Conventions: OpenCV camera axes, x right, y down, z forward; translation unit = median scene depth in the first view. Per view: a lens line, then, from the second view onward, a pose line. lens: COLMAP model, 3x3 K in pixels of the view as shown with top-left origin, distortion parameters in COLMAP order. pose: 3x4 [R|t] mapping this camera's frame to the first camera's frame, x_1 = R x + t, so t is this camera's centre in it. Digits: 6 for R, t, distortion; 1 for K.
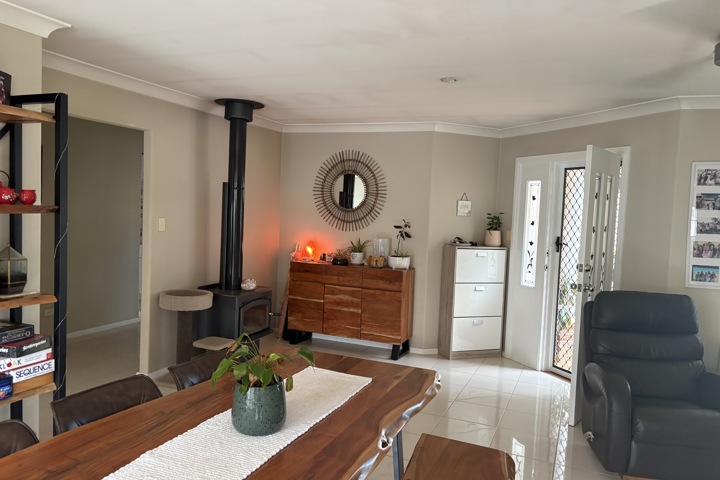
lens RADIAL K [[544.1, 0, 357.2], [0, 544.1, 239.8], [0, 0, 1]] dist [0.026158, -0.011118]
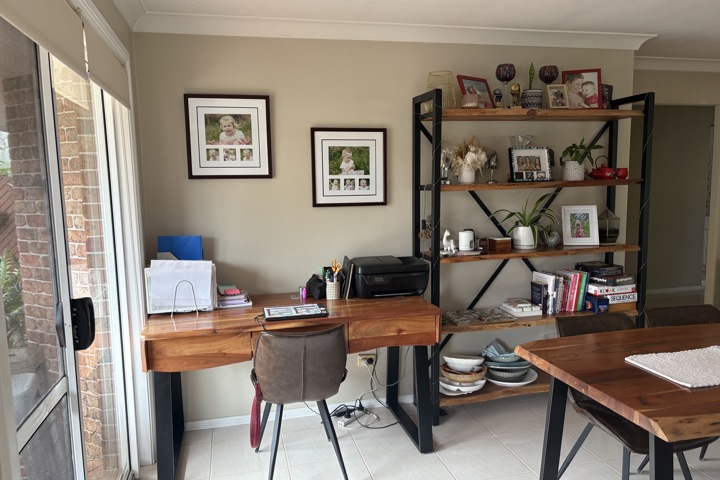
lens RADIAL K [[544.1, 0, 357.2], [0, 544.1, 239.8], [0, 0, 1]] dist [0.026158, -0.011118]
pose [[0.589881, 0.042406, -0.806376, 0.123417], [-0.008183, 0.998883, 0.046544, 0.030619], [0.807449, -0.020857, 0.589569, -0.350489]]
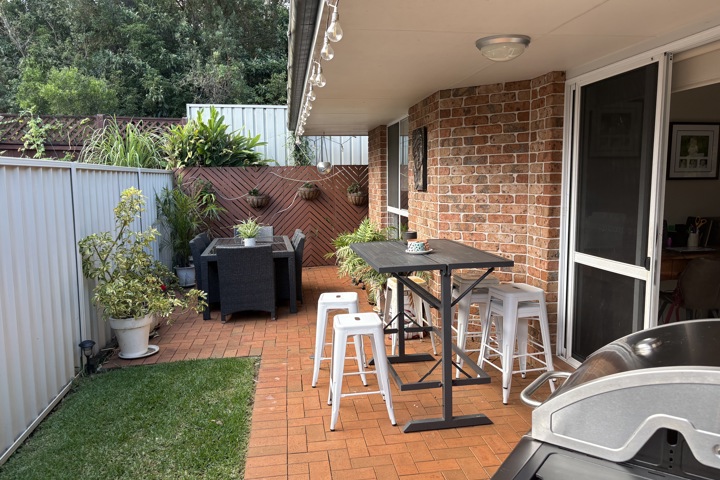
lens RADIAL K [[544.1, 0, 357.2], [0, 544.1, 239.8], [0, 0, 1]] dist [0.026158, -0.011118]
pose [[0.503228, 0.051028, -0.862646, 0.059058], [-0.020238, 0.998677, 0.047269, 0.127401], [0.863917, -0.006328, 0.503595, -1.280062]]
